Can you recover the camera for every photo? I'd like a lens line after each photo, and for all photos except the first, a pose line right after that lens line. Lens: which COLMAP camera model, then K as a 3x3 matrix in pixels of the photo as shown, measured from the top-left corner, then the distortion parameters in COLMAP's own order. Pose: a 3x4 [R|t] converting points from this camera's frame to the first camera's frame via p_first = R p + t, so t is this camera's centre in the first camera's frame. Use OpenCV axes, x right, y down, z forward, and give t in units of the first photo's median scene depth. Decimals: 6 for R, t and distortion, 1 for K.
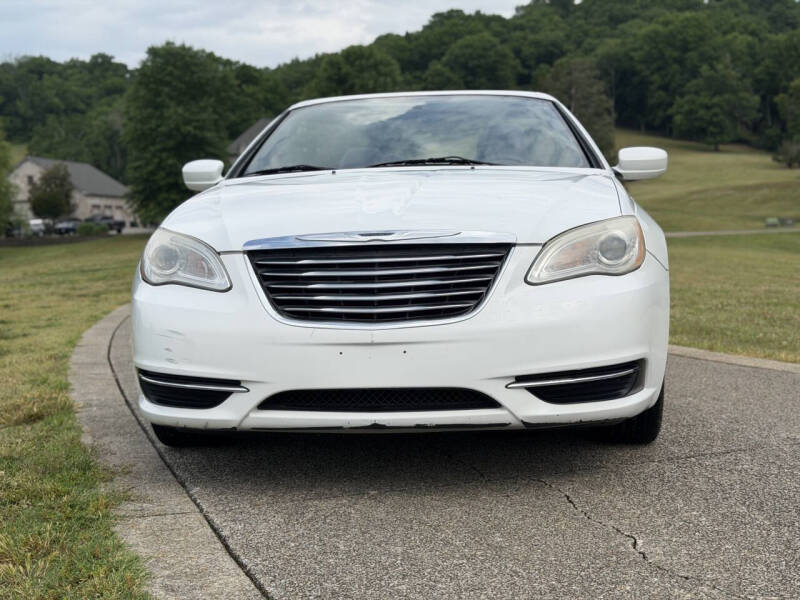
lens RADIAL K [[1100.6, 0, 400.0], [0, 1100.6, 300.0], [0, 0, 1]] dist [0.156766, -0.320336]
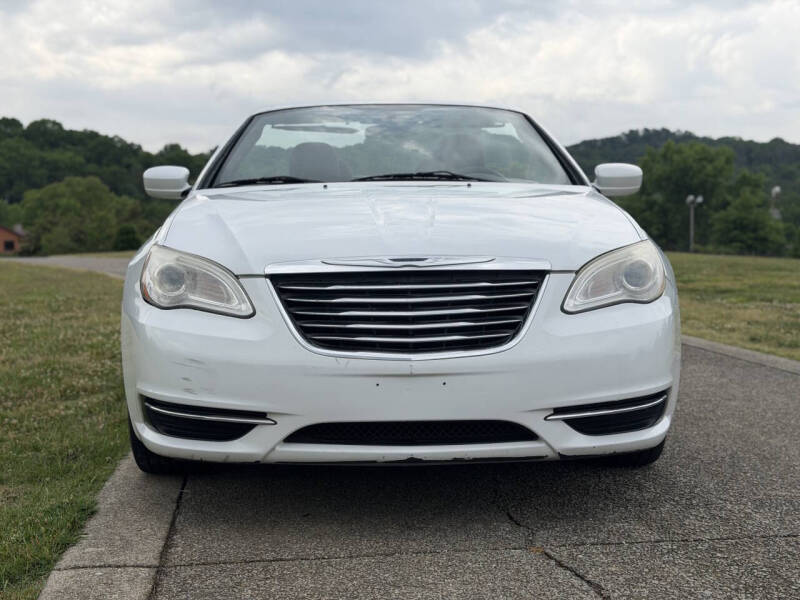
lens RADIAL K [[1100.6, 0, 400.0], [0, 1100.6, 300.0], [0, 0, 1]] dist [0.156766, -0.320336]
pose [[0.994157, 0.007096, 0.107710, -0.131515], [-0.007727, 0.999955, 0.005444, -0.029407], [-0.107667, -0.006245, 0.994167, 0.042768]]
